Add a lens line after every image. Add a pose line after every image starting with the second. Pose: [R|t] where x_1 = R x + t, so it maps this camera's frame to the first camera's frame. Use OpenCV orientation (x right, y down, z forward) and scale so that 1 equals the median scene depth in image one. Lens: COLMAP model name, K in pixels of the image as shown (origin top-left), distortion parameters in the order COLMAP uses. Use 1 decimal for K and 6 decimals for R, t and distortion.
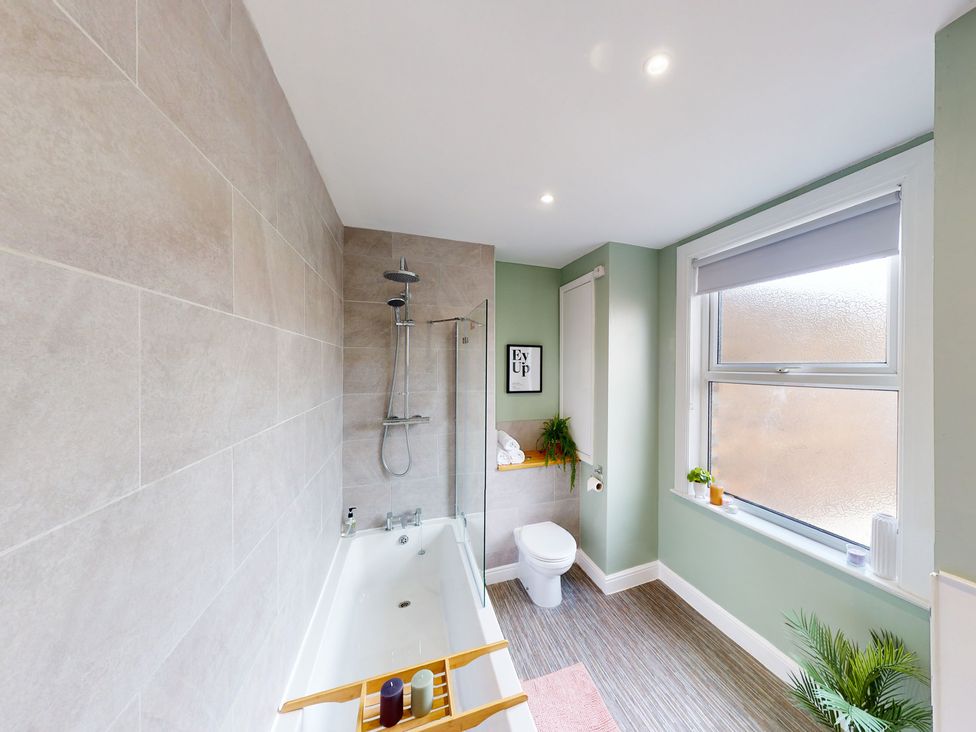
lens RADIAL K [[337.9, 0, 546.2], [0, 337.9, 366.3], [0, 0, 1]] dist [-0.000764, -0.000205]
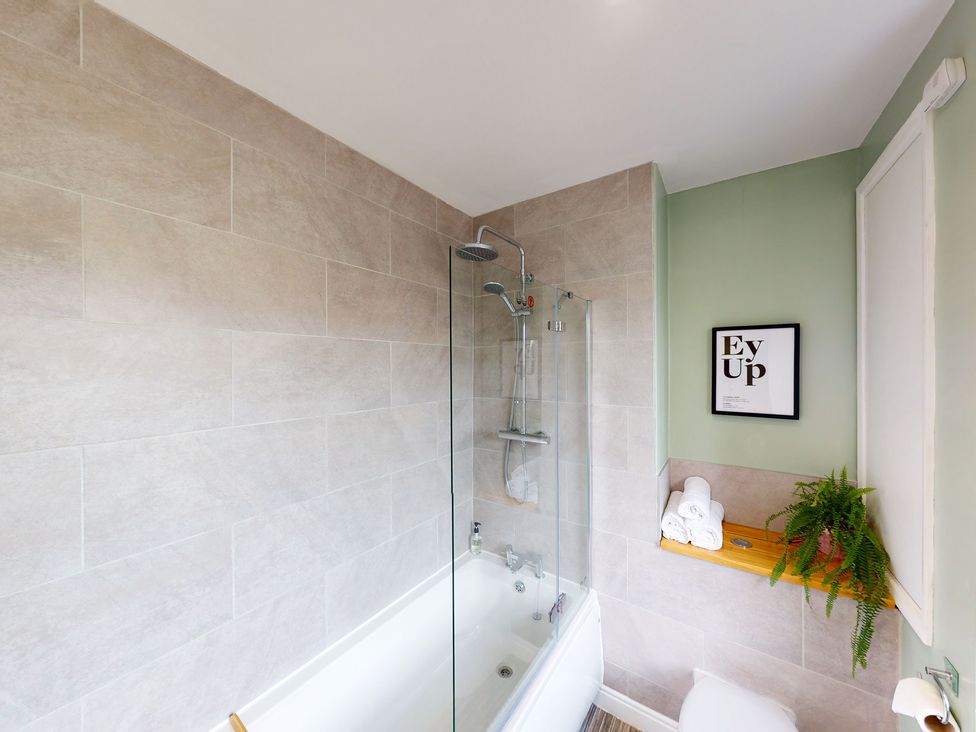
lens RADIAL K [[337.9, 0, 546.2], [0, 337.9, 366.3], [0, 0, 1]] dist [-0.000764, -0.000205]
pose [[0.556612, -0.007984, -0.830734, 0.213553], [0.004055, 0.999968, -0.006894, 0.002875], [0.830763, 0.000469, 0.556626, 0.479190]]
